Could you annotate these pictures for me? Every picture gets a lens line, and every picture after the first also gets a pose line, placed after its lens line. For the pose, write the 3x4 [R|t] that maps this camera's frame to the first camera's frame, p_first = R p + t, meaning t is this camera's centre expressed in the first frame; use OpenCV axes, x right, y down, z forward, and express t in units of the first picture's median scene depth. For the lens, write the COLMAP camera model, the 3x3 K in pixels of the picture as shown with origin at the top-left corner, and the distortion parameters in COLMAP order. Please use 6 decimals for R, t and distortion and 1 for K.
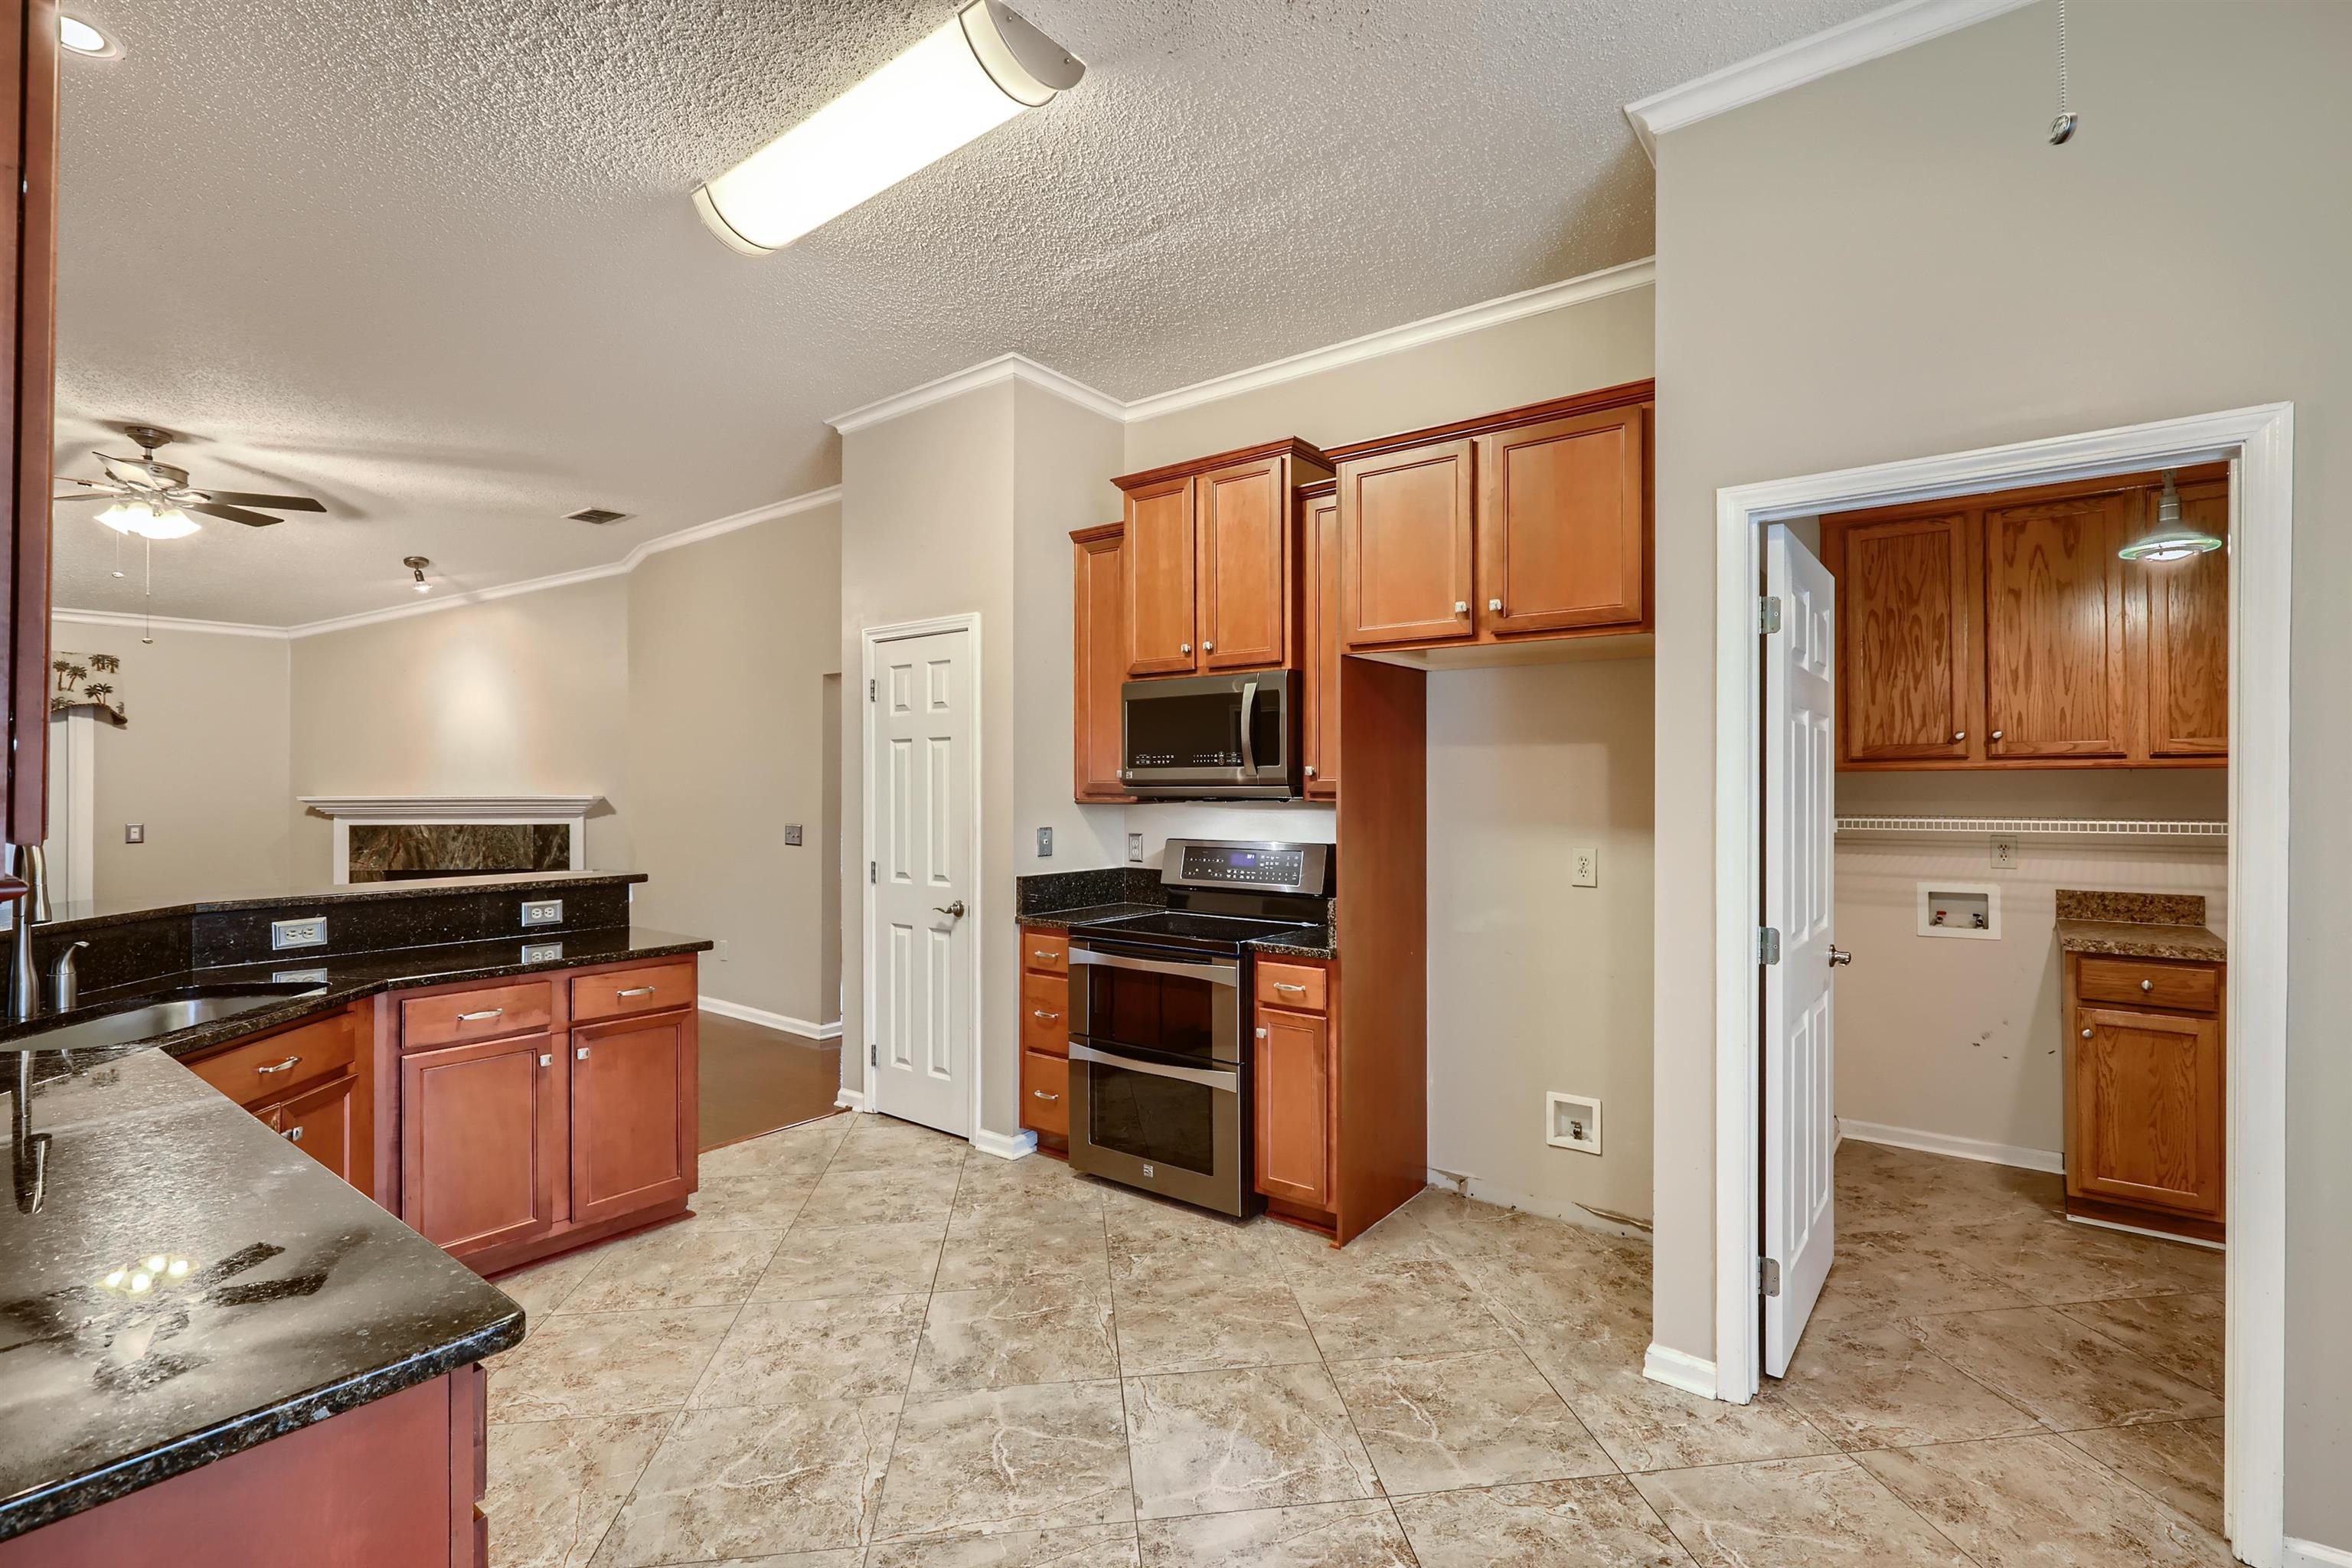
lens RADIAL K [[1066.8, 0, 1194.7], [0, 1066.8, 777.7], [0, 0, 1]] dist [0.000566, 0.000292]
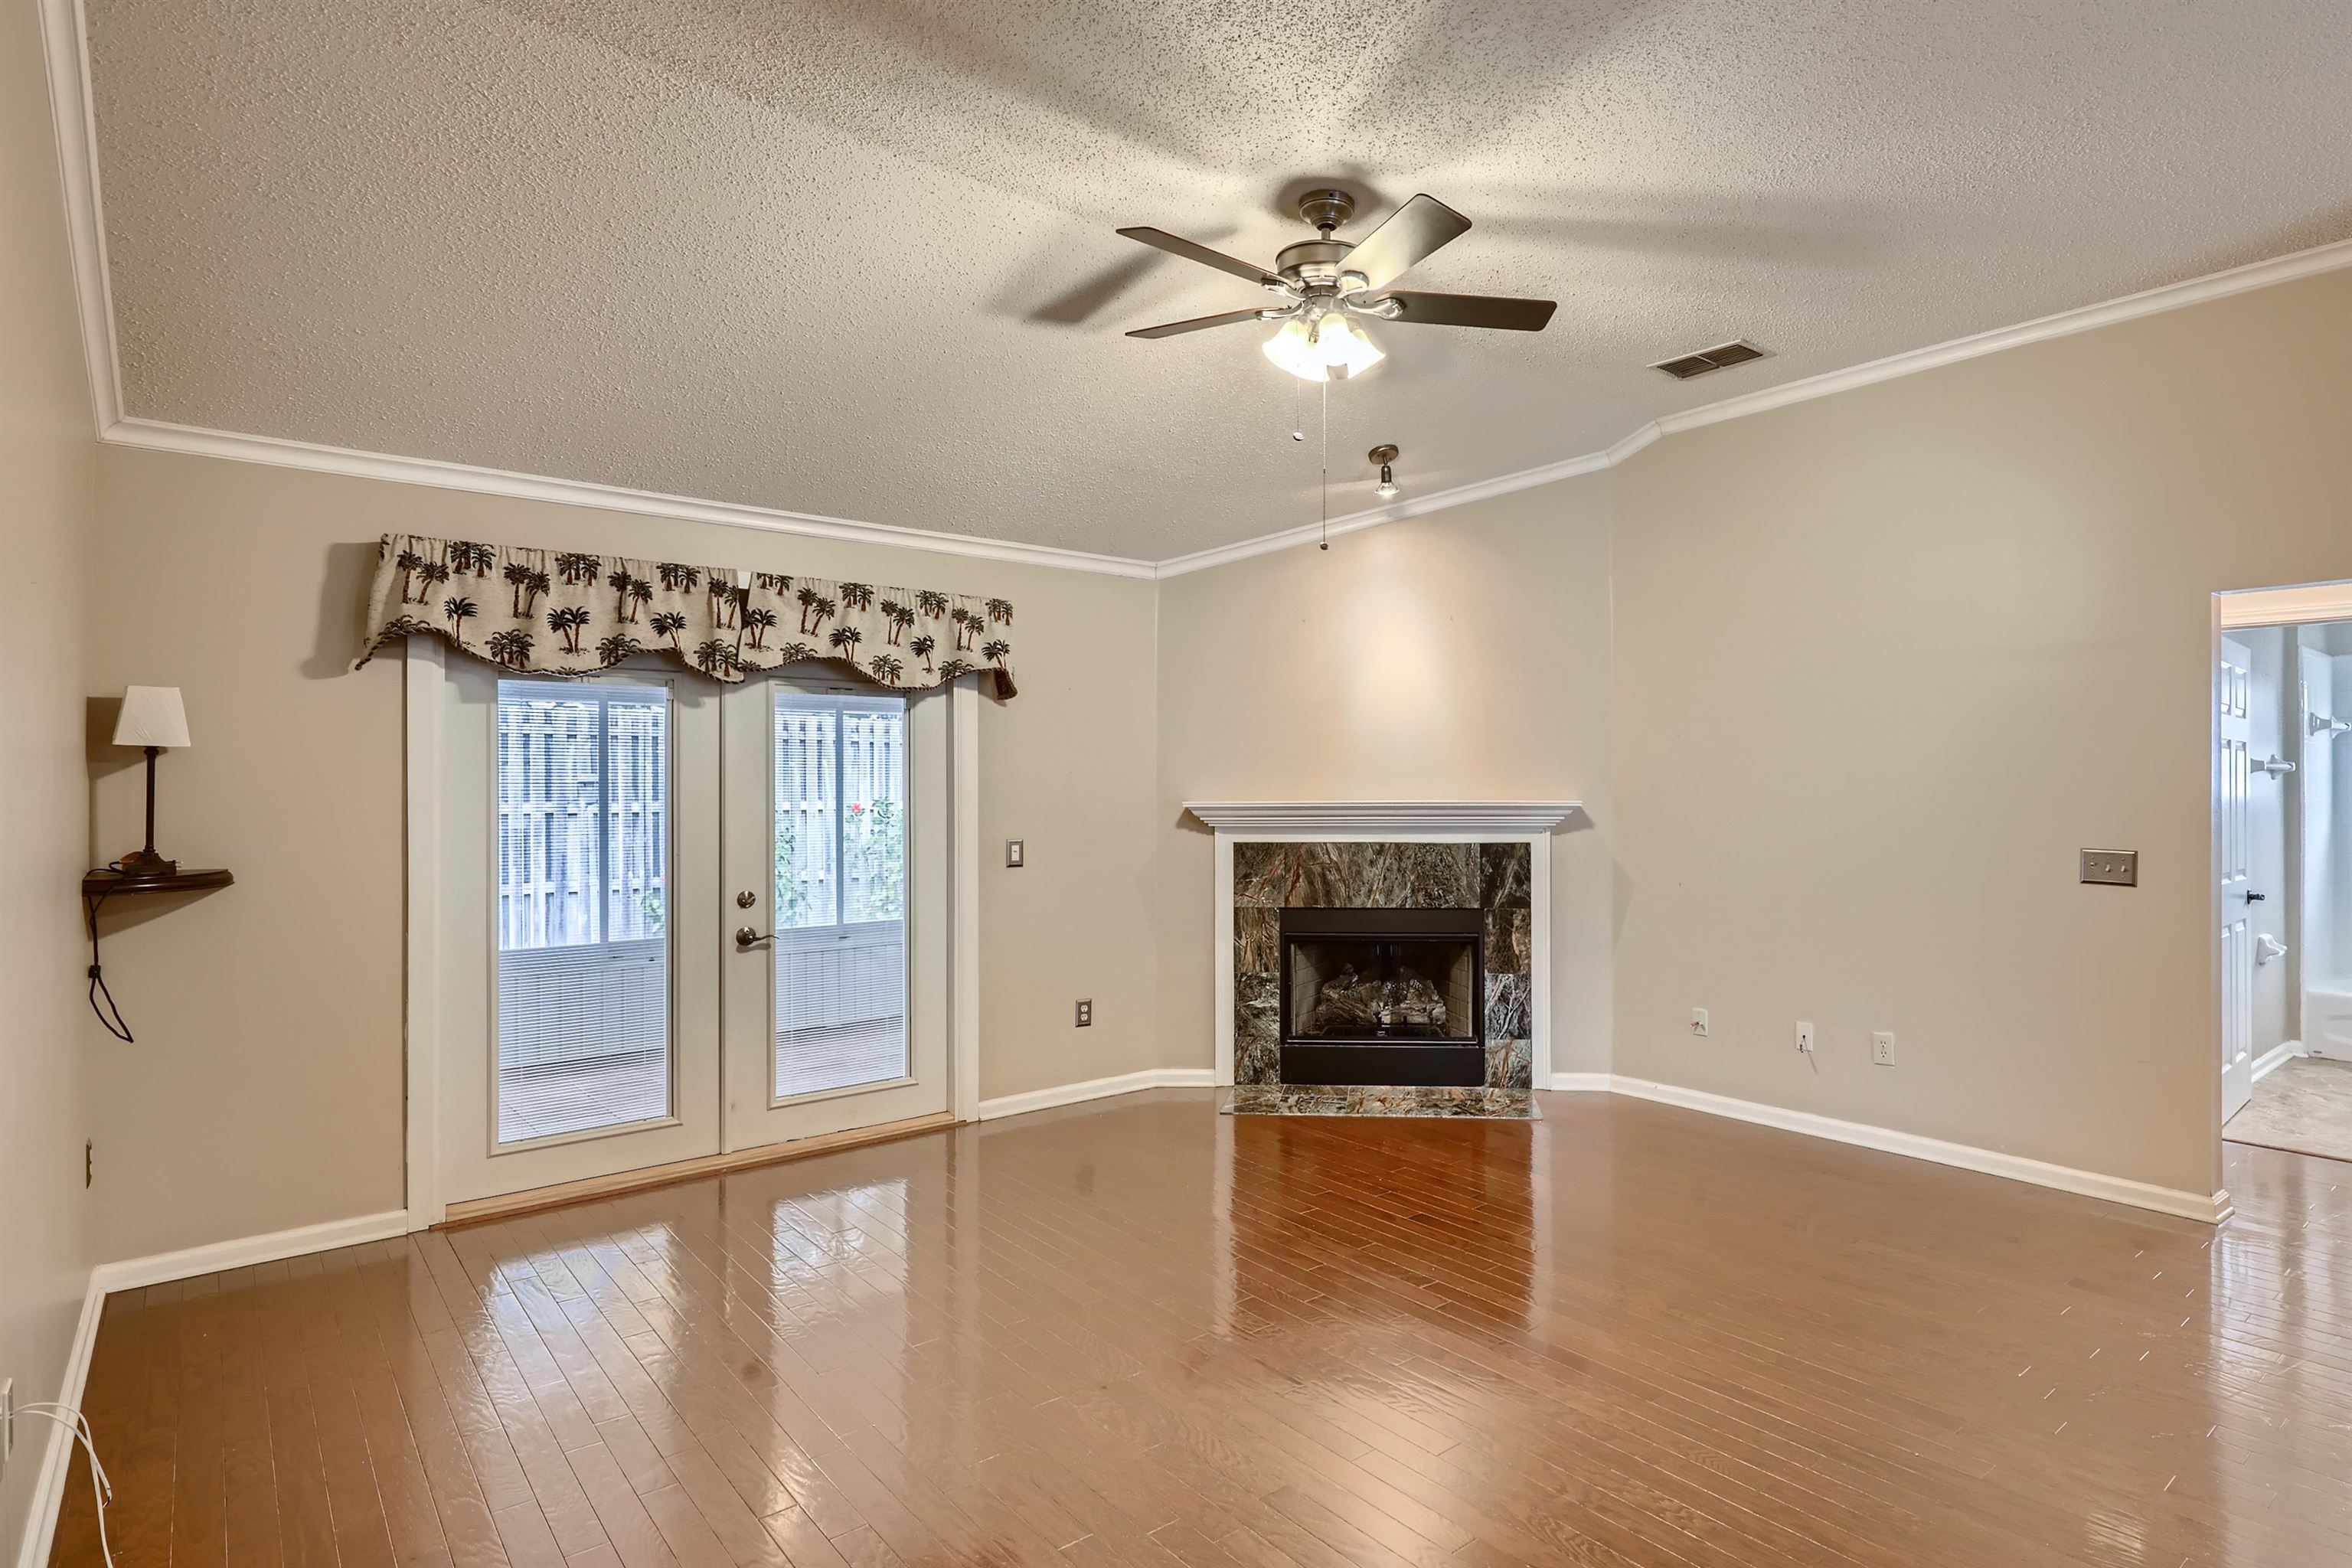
lens RADIAL K [[1225.7, 0, 1311.5], [0, 1225.7, 785.0], [0, 0, 1]] dist [-0.001840, -0.000333]
pose [[0.982202, -0.001128, -0.187822, -1.146501], [0.001728, 0.999994, 0.003033, 0.008726], [0.187818, -0.003304, 0.982198, 0.420982]]
